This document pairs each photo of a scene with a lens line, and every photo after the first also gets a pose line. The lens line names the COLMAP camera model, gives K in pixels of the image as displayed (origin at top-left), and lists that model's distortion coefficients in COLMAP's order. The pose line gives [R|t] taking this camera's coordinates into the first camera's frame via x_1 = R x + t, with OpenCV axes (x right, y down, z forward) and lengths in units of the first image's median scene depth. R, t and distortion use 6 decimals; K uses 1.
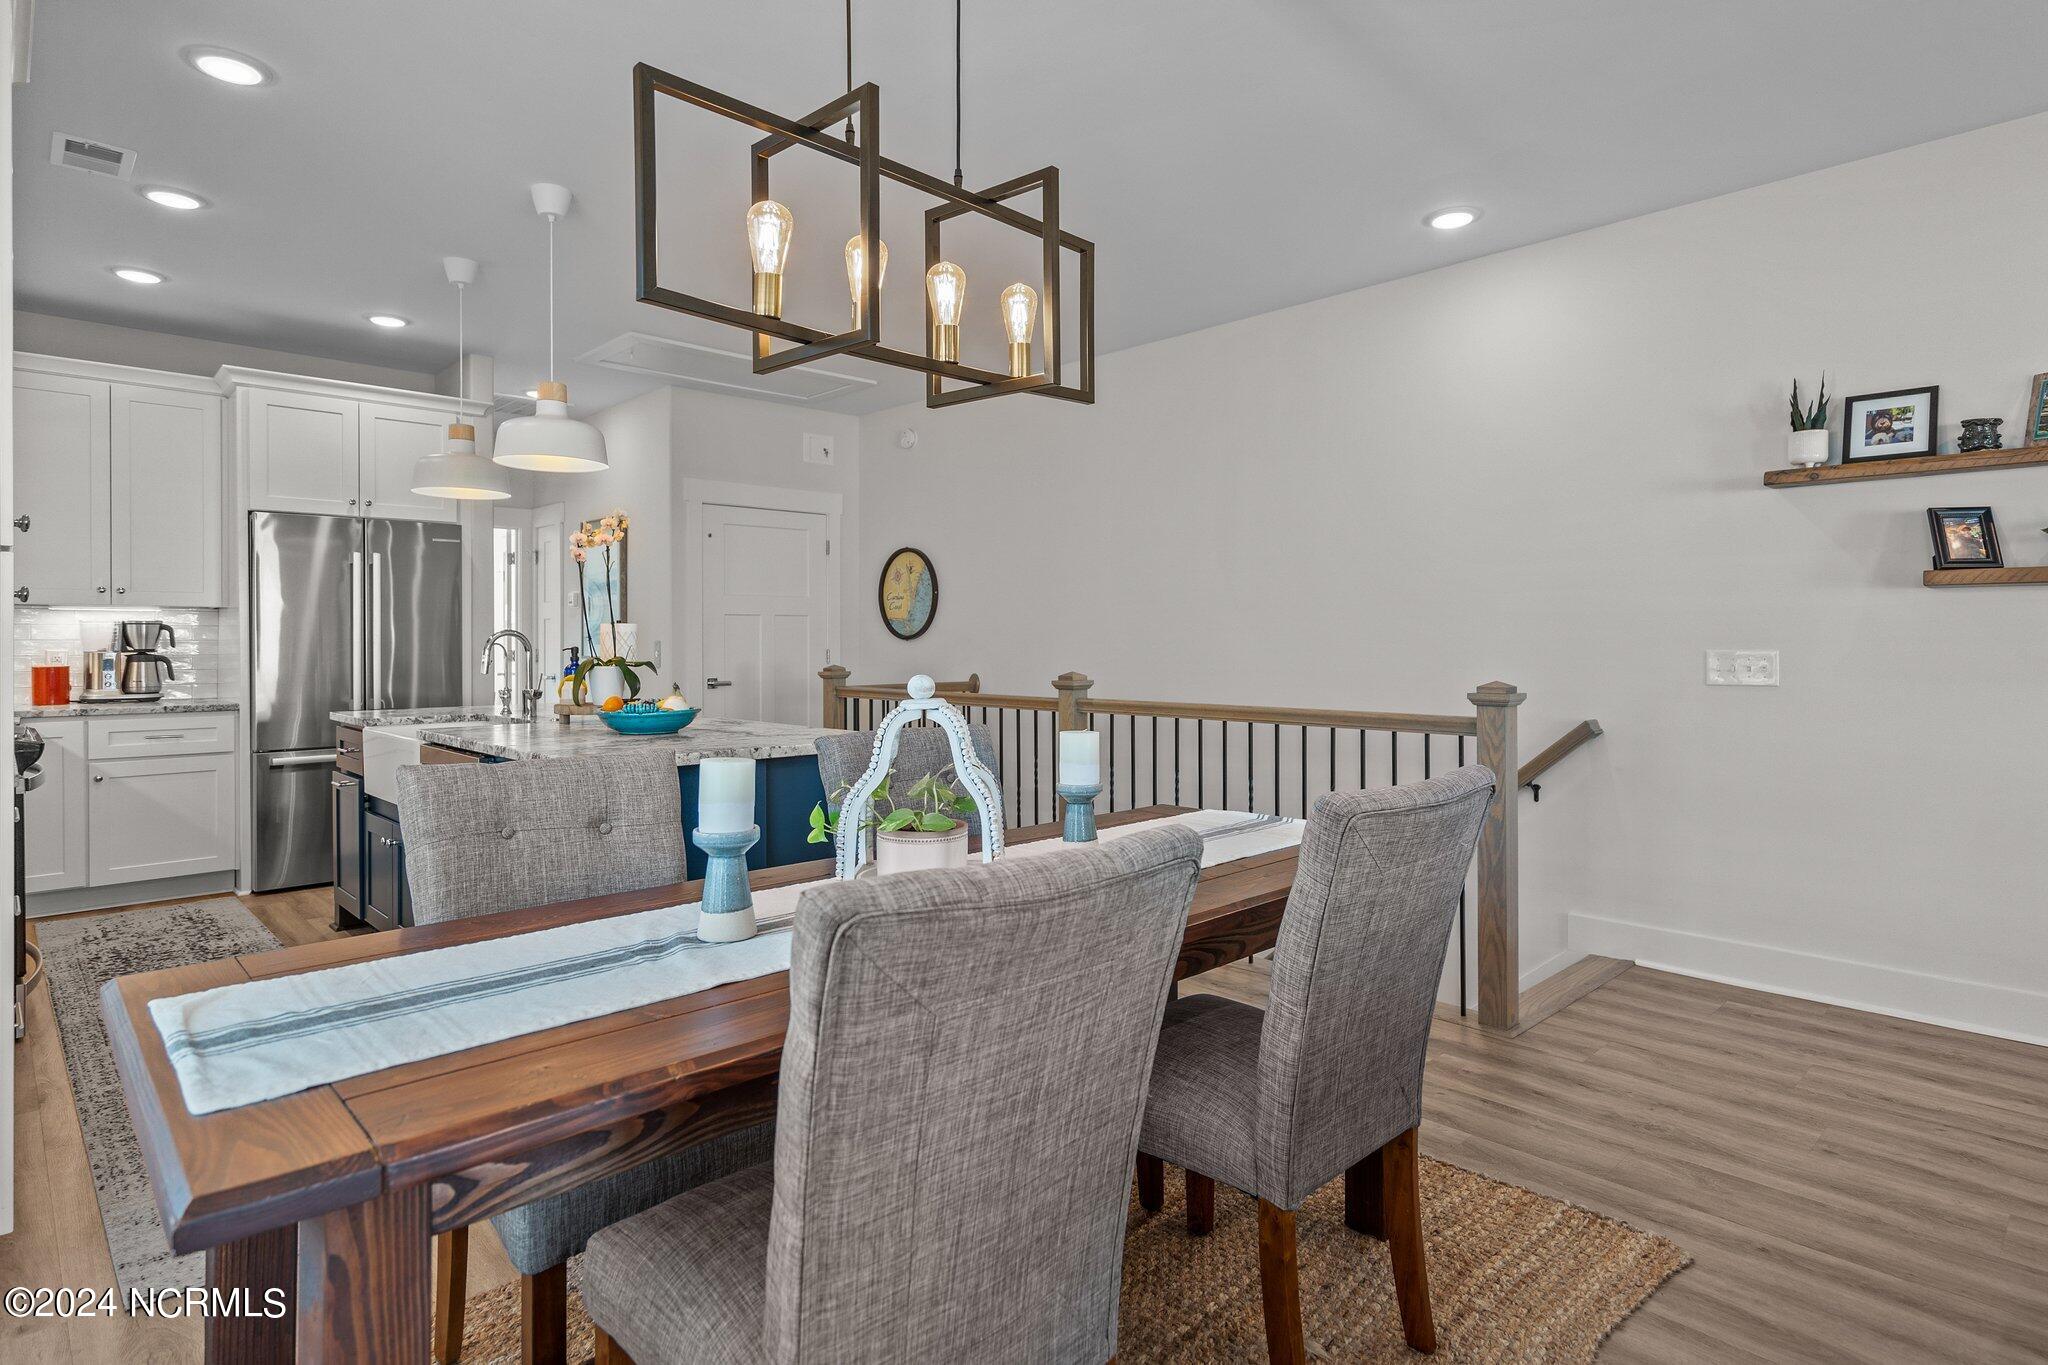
lens RADIAL K [[1057.4, 0, 1013.5], [0, 1057.4, 637.8], [0, 0, 1]] dist [-0.005003, 0.001264]
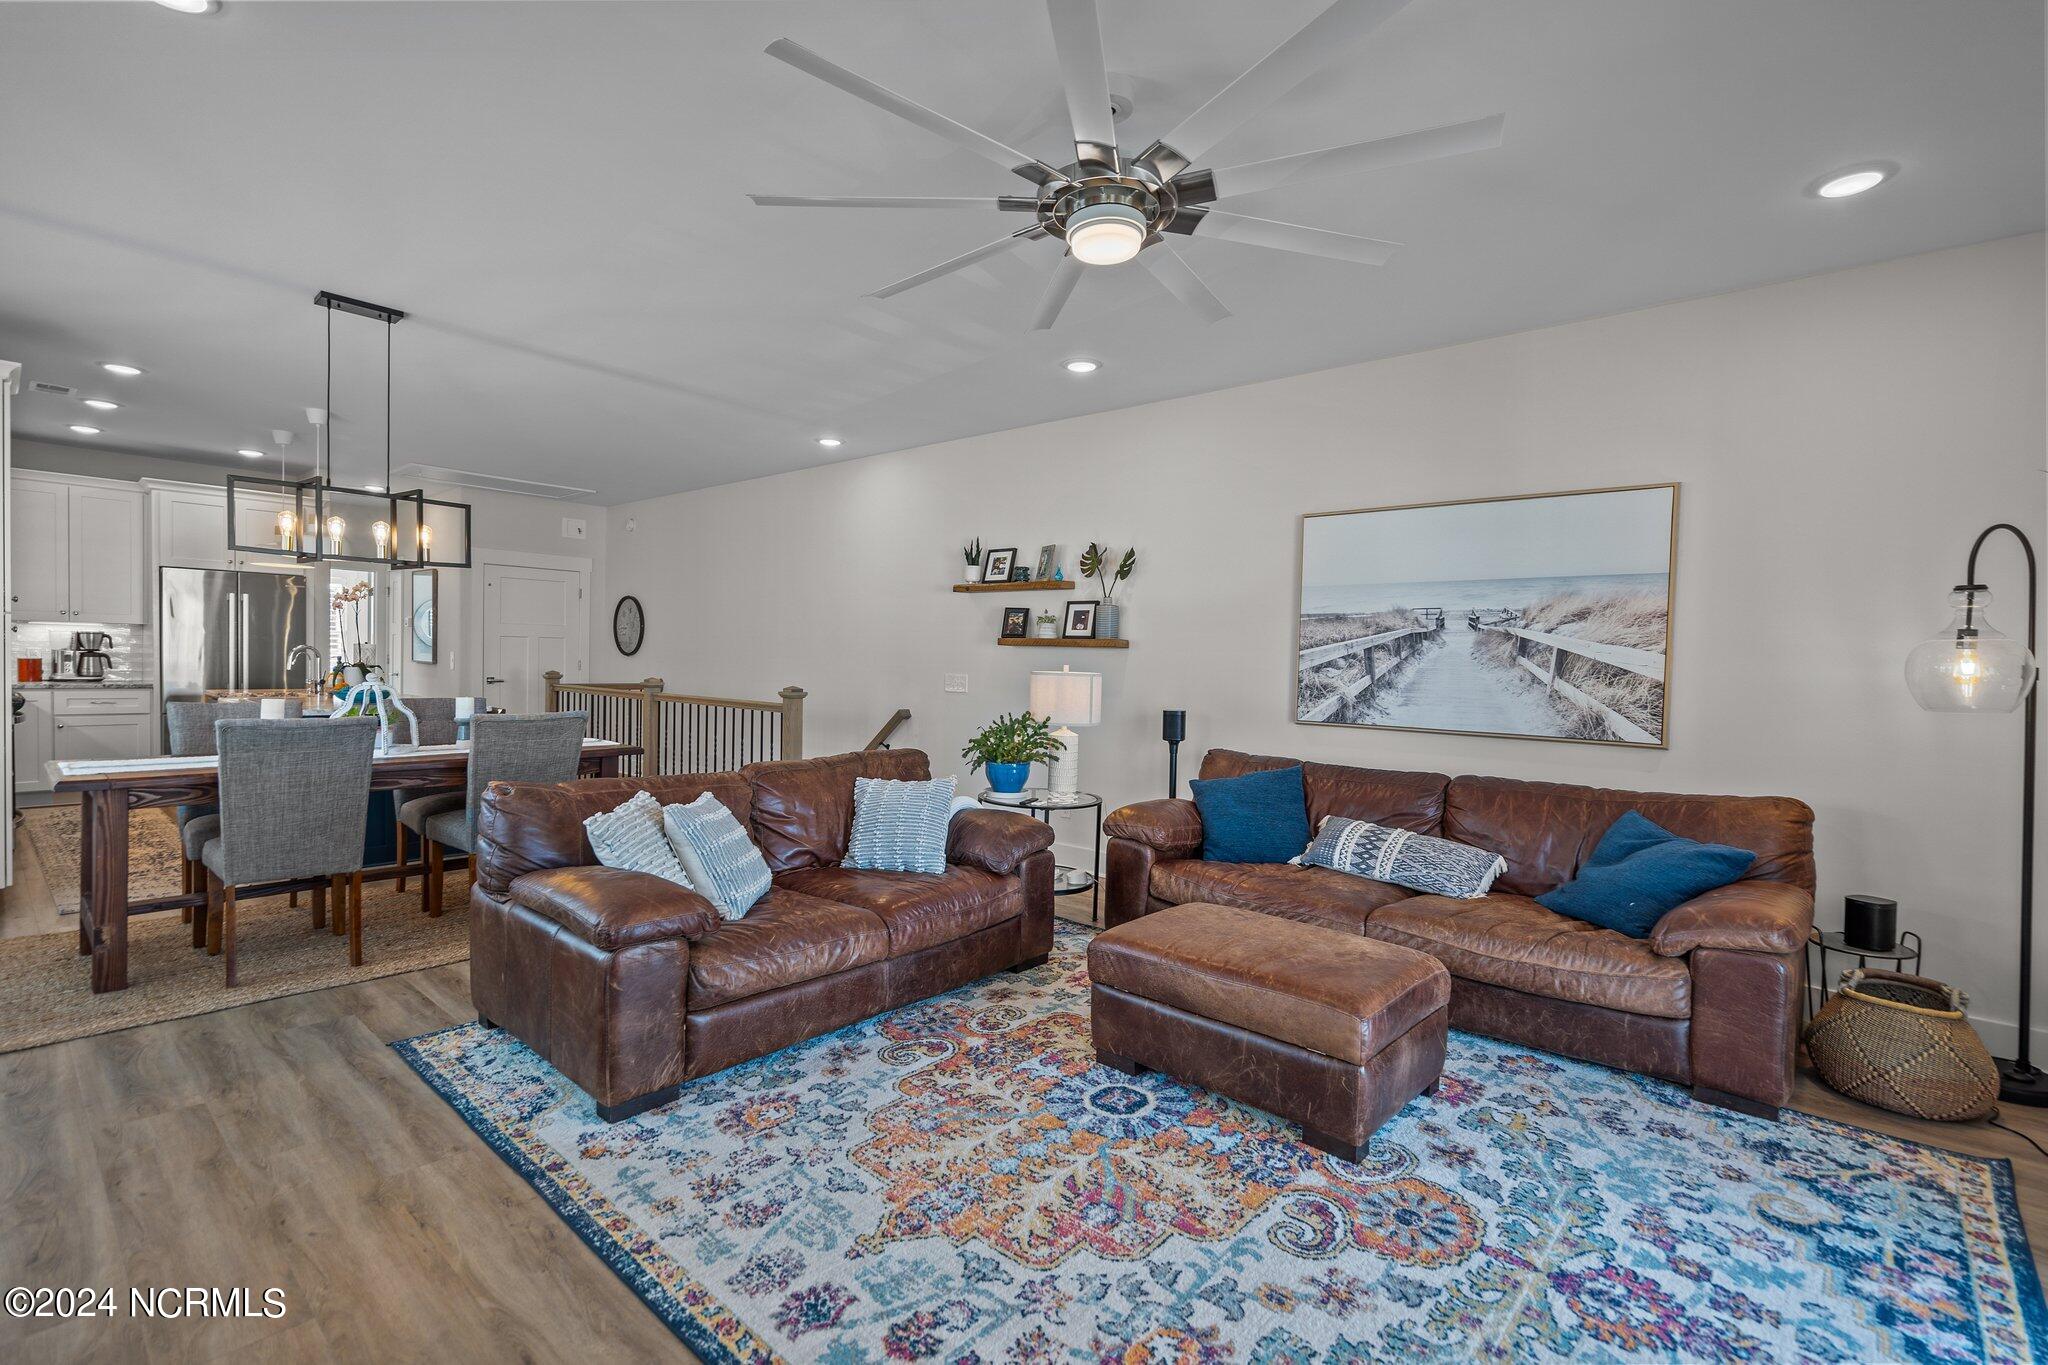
lens RADIAL K [[935.1, 0, 1021.4], [0, 935.1, 678.2], [0, 0, 1]] dist [-0.007502, 0.000371]
pose [[0.996634, 0.026329, 0.077636, 0.492665], [-0.028277, 0.999310, 0.024090, -0.019512], [-0.076948, -0.026204, 0.996691, -0.536157]]
